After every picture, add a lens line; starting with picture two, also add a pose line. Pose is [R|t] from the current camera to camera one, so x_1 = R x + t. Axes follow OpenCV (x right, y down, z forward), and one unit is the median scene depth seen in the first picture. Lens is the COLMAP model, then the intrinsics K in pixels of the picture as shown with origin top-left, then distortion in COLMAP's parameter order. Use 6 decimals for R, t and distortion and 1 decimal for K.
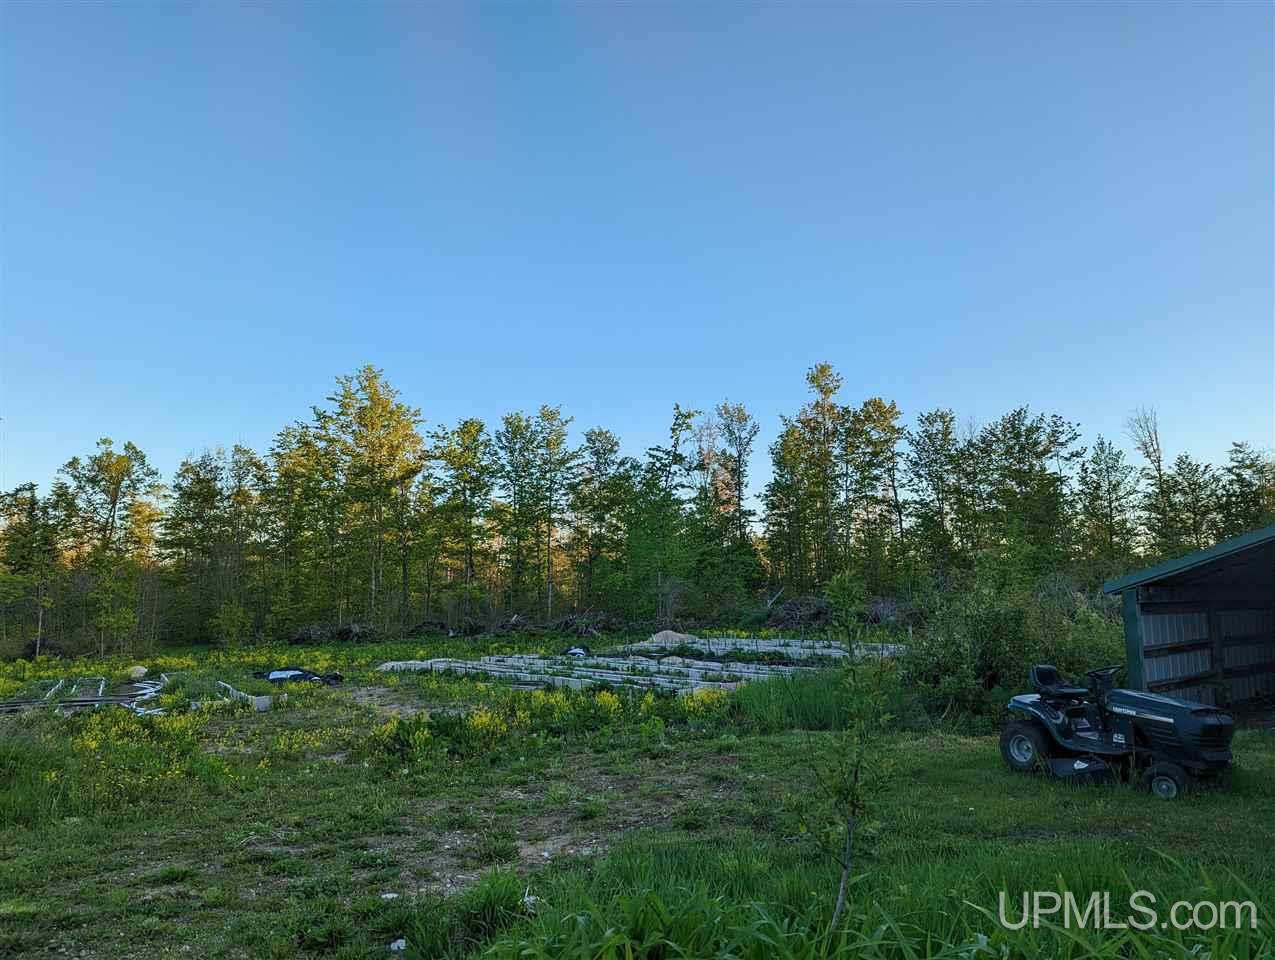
lens RADIAL K [[887.7, 0, 637.5], [0, 887.7, 480.0], [0, 0, 1]] dist [0.099678, 0.000294]
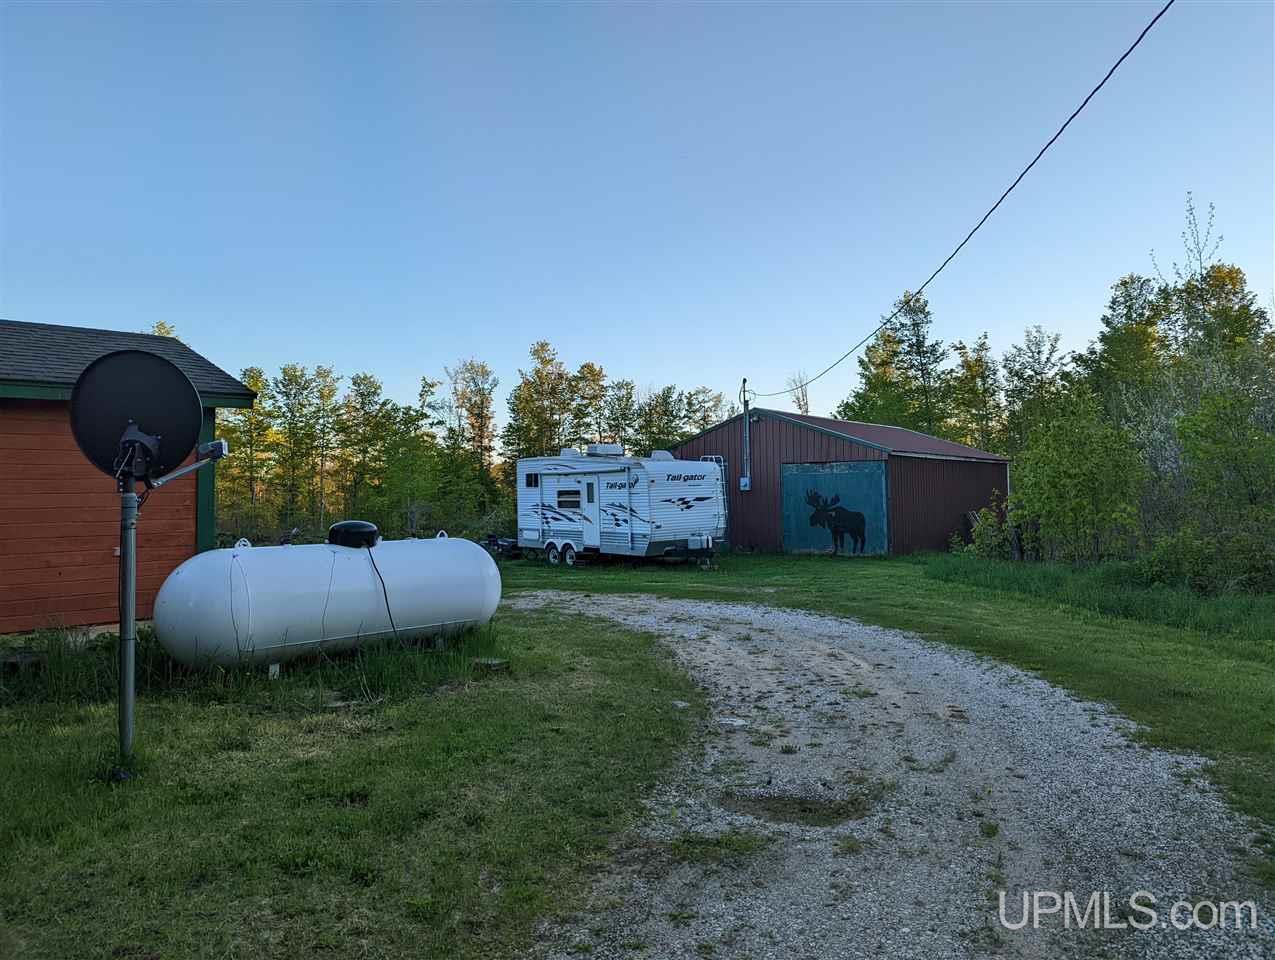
lens RADIAL K [[765.0, 0, 637.5], [0, 765.0, 480.0], [0, 0, 1]] dist [-0.001769, -0.000040]
pose [[0.954575, 0.015206, 0.297583, 0.004289], [-0.040633, 0.996011, 0.079445, -0.014859], [-0.295188, -0.087928, 0.951385, -0.110006]]
